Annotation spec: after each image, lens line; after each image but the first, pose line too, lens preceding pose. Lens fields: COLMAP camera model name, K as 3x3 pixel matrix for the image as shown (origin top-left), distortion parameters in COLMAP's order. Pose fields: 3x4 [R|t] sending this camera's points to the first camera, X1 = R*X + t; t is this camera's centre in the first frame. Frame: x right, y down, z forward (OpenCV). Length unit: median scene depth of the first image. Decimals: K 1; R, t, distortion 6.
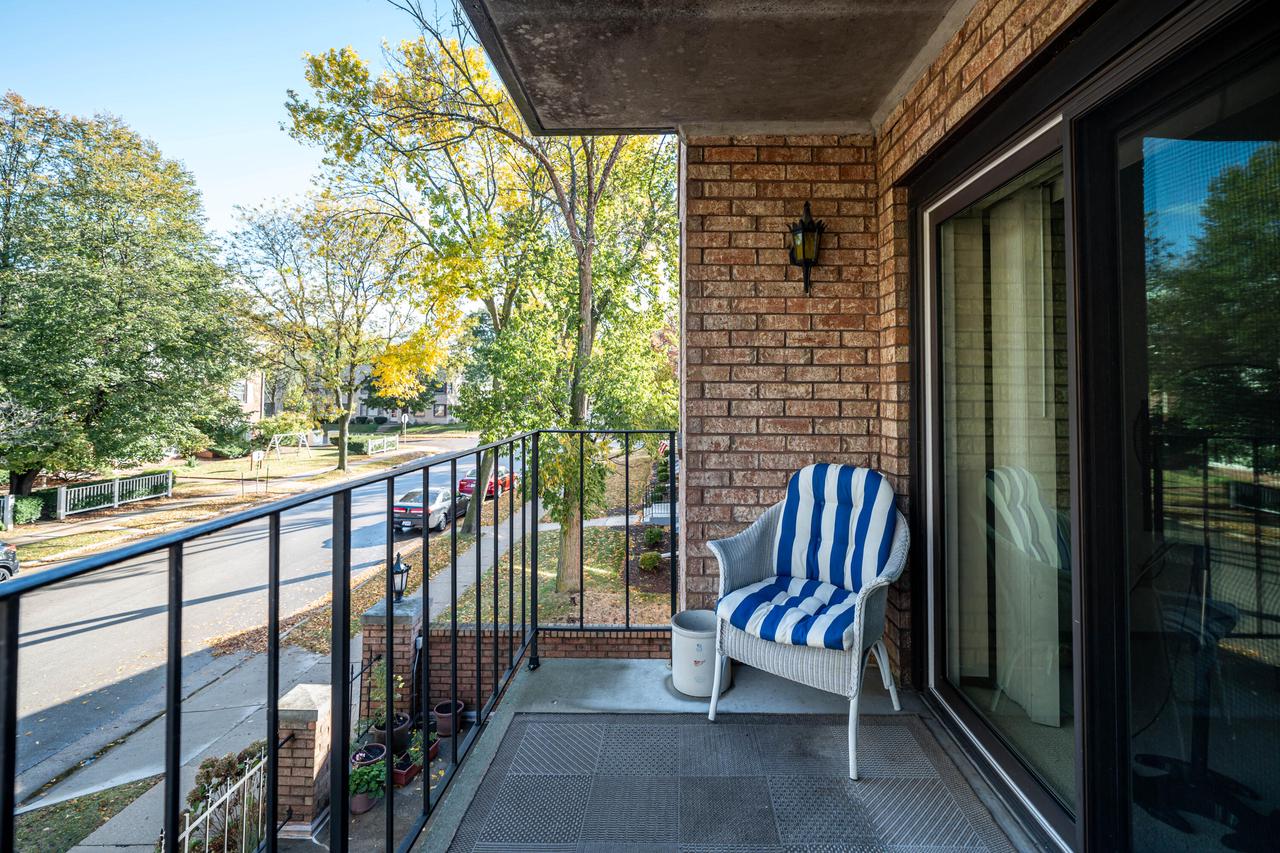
lens RADIAL K [[613.0, 0, 671.1], [0, 613.0, 365.6], [0, 0, 1]] dist [-0.001392, -0.000208]
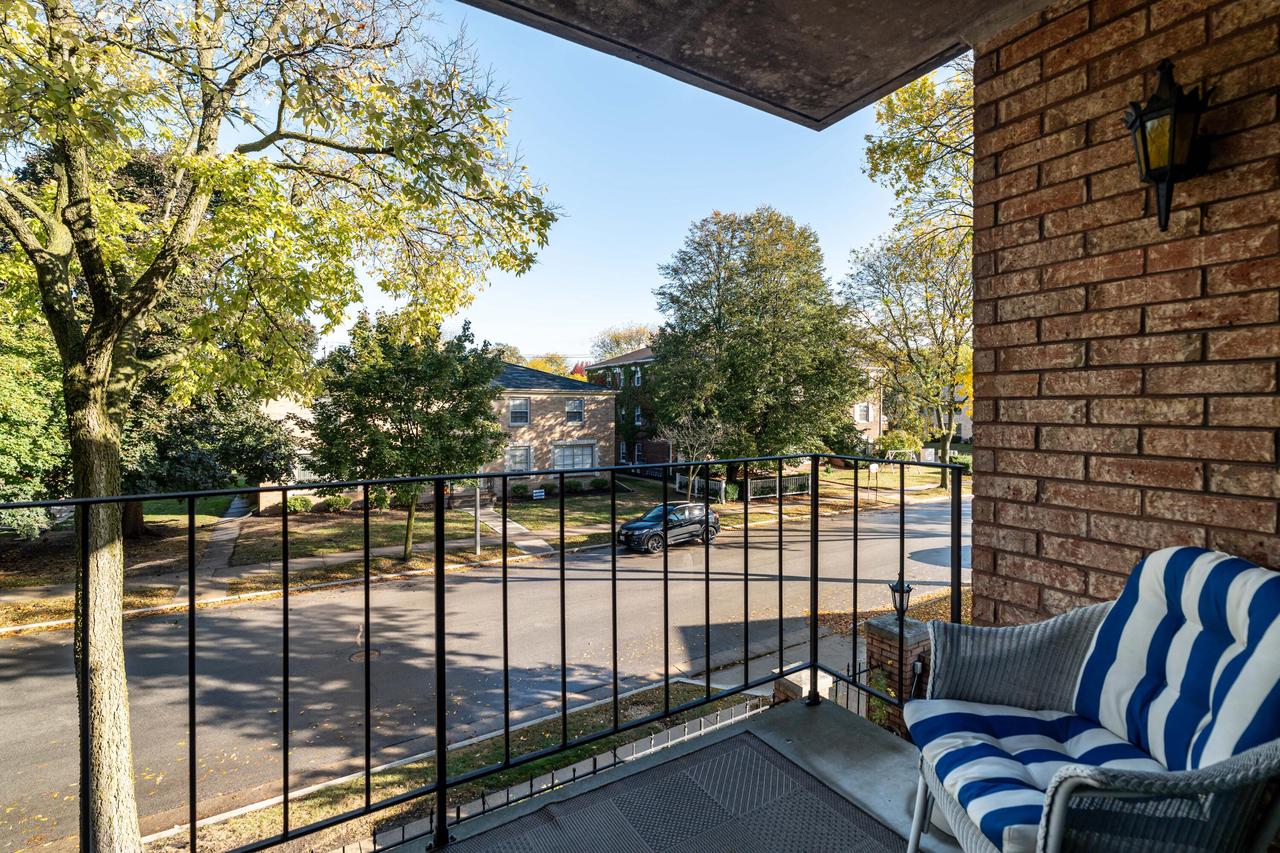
lens RADIAL K [[608.4, 0, 638.1], [0, 608.4, 414.3], [0, 0, 1]] dist [0.007362, 0.000367]
pose [[0.508072, 0.002570, -0.861311, 0.437137], [0.038154, 0.998947, 0.025487, 0.011672], [0.860469, -0.045811, 0.507439, 0.303597]]
